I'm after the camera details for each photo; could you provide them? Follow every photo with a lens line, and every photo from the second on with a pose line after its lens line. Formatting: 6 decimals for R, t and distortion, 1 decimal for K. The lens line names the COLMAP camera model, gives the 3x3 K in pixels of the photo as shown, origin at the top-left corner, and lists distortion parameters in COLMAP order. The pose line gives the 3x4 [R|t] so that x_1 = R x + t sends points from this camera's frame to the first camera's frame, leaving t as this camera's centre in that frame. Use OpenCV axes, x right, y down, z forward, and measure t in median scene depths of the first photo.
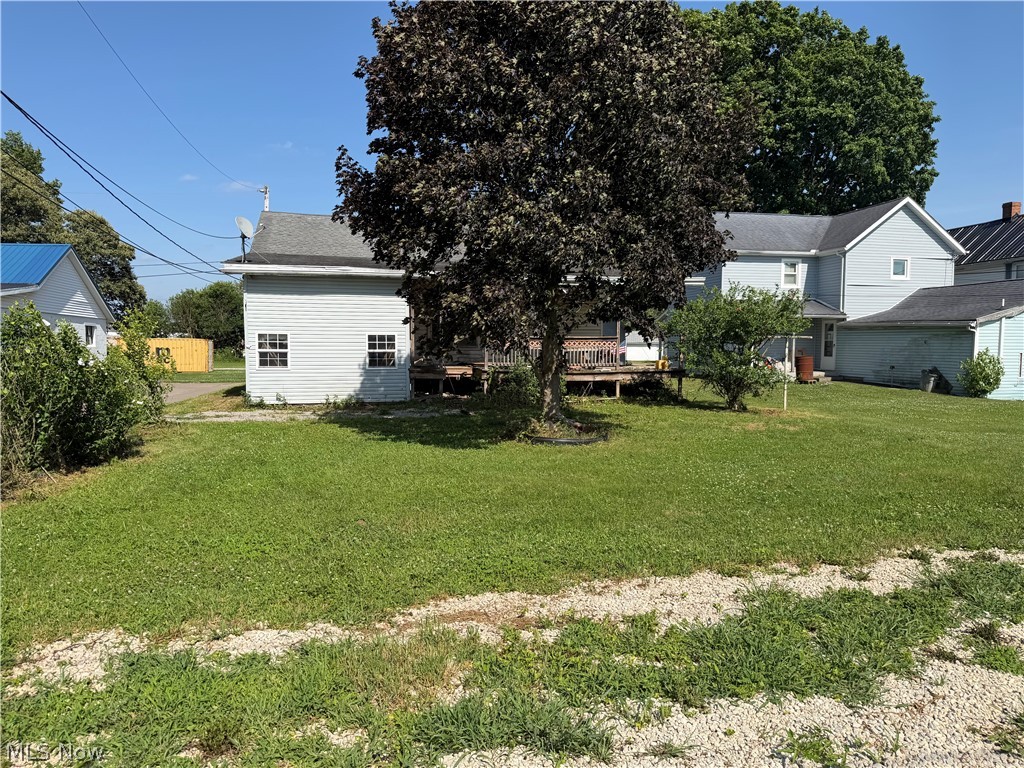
lens RADIAL K [[714.2, 0, 514.0], [0, 714.2, 405.4], [0, 0, 1]] dist [0.050338, -0.067972]
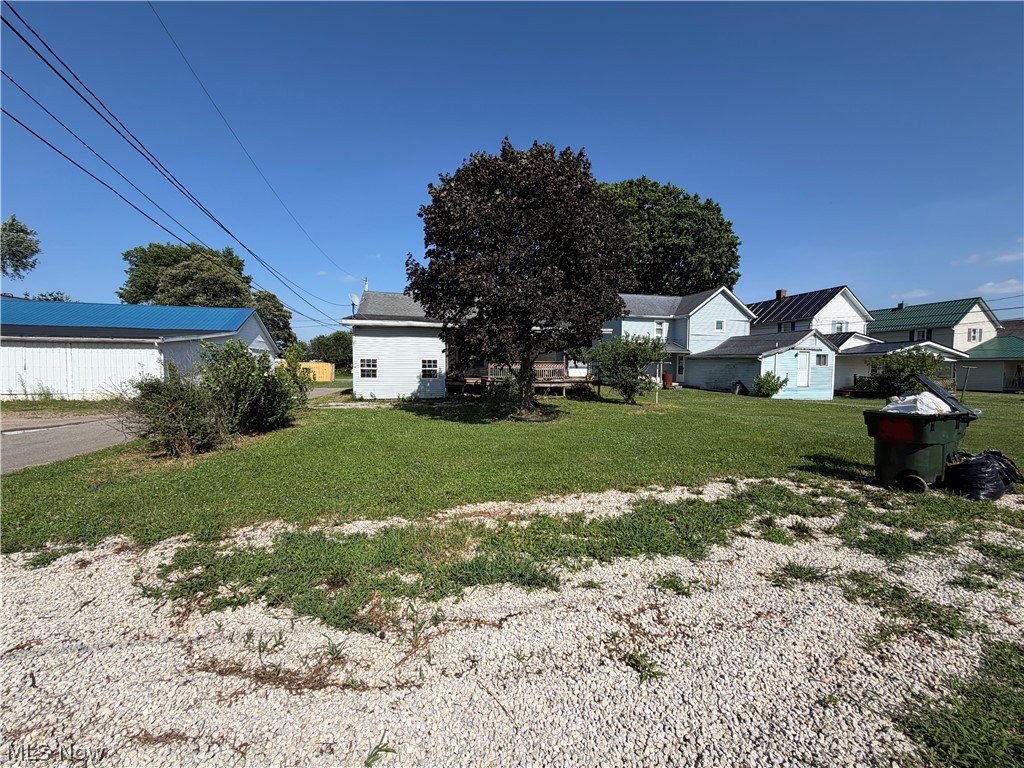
lens RADIAL K [[407.5, 0, 510.0], [0, 407.5, 386.9], [0, 0, 1]] dist [-0.004740, 0.001923]
pose [[0.999899, 0.005810, 0.012961, -0.000454], [-0.005316, 0.999271, -0.037817, 0.005185], [-0.013171, 0.037744, 0.999201, -0.004615]]
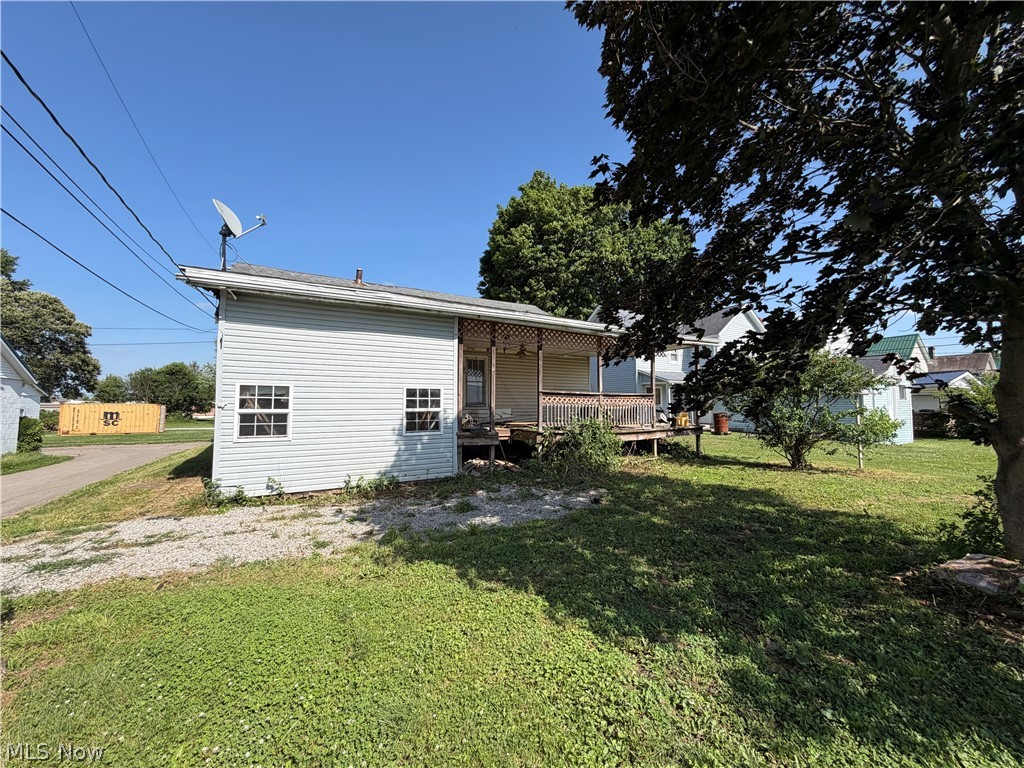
lens RADIAL K [[407.5, 0, 506.6], [0, 407.5, 385.3], [0, 0, 1]] dist [-0.004740, 0.001923]
pose [[0.955609, 0.008348, 0.294520, -0.243579], [0.032970, 0.990291, -0.135045, -0.044304], [-0.292787, 0.138760, 0.946056, 0.607048]]
